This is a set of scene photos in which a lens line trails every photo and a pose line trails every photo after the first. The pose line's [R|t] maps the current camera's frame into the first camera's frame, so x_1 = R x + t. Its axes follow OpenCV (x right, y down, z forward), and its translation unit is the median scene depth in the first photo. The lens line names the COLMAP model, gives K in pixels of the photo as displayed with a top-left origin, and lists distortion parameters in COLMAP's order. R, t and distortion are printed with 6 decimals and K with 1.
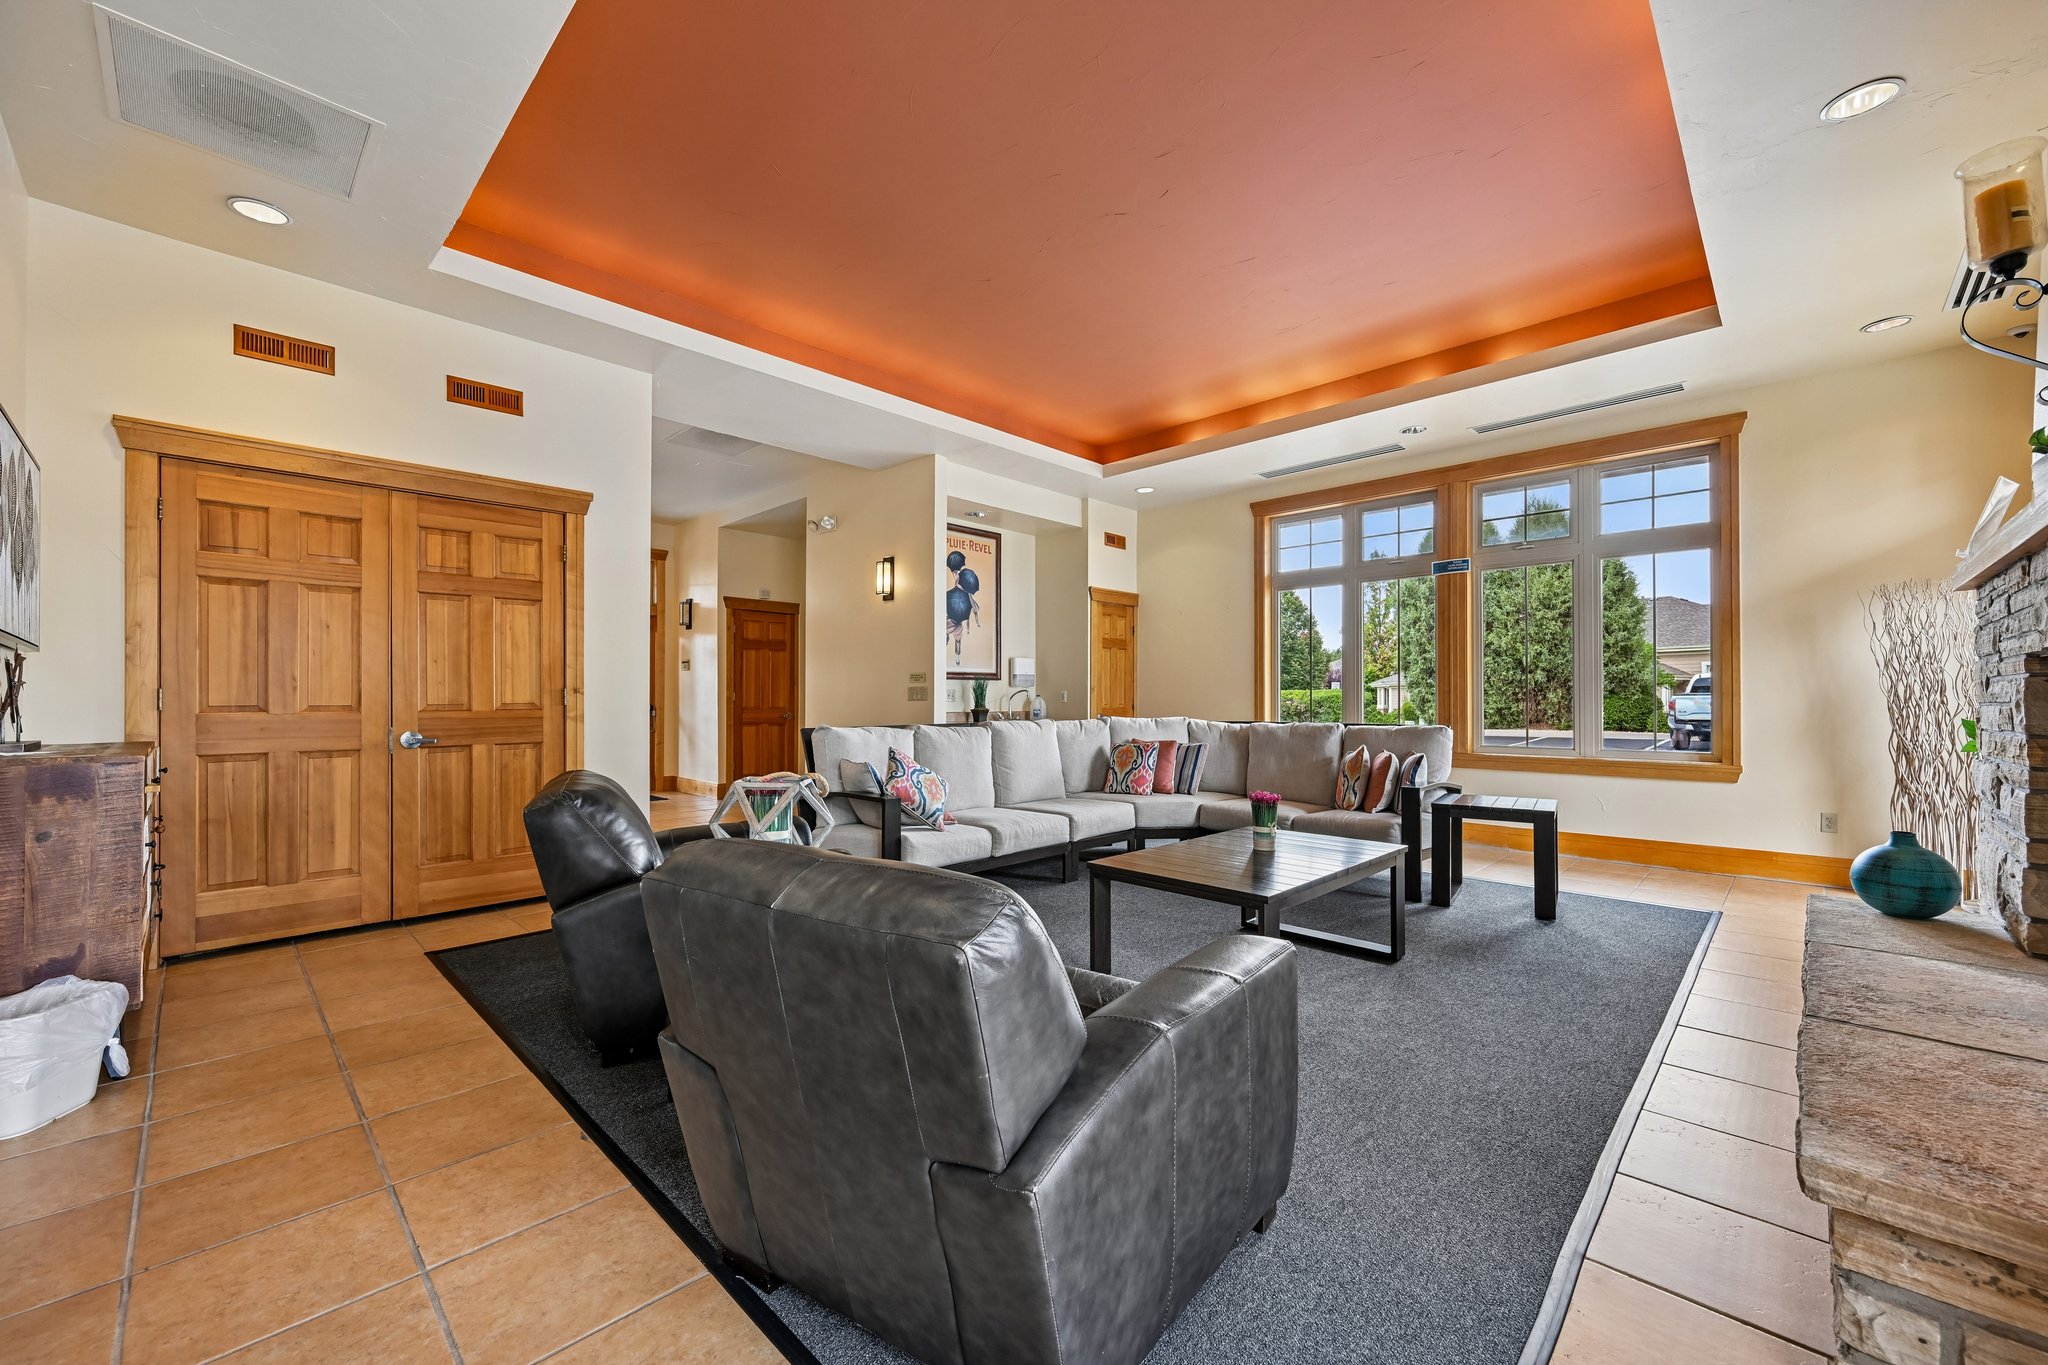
lens RADIAL K [[804.7, 0, 1028.0], [0, 804.7, 684.3], [0, 0, 1]] dist [-0.002618, 0.000034]
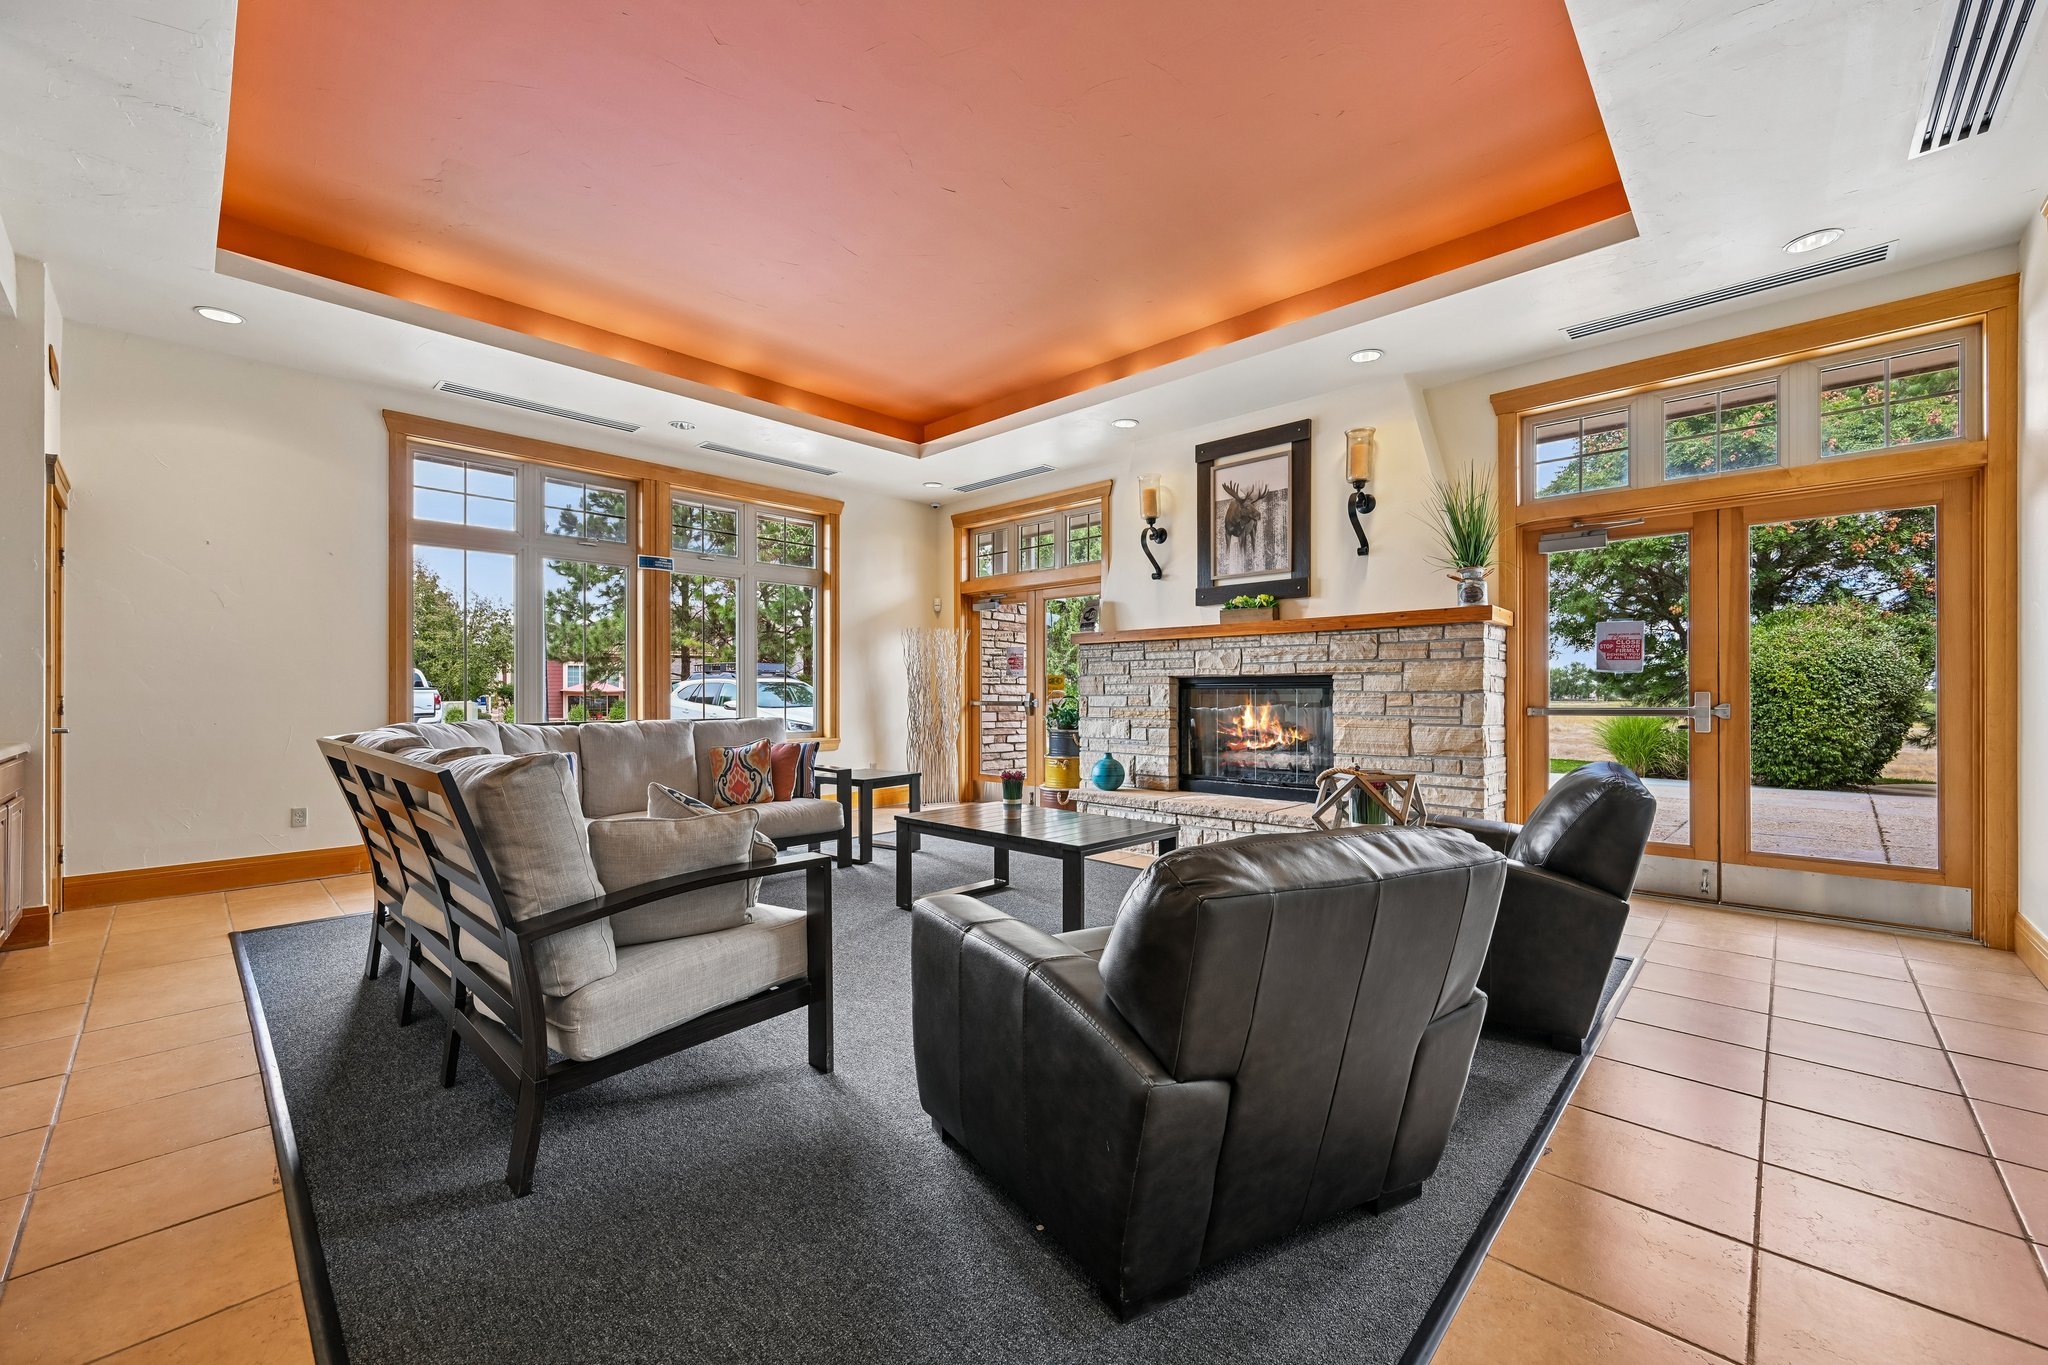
lens RADIAL K [[804.7, 0, 1028.0], [0, 804.7, 684.3], [0, 0, 1]] dist [-0.002618, 0.000034]
pose [[-0.012115, 0.005101, 0.999914, -0.531926], [-0.020095, 0.999784, -0.005344, 0.003998], [-0.999725, -0.020158, -0.012010, 0.576659]]
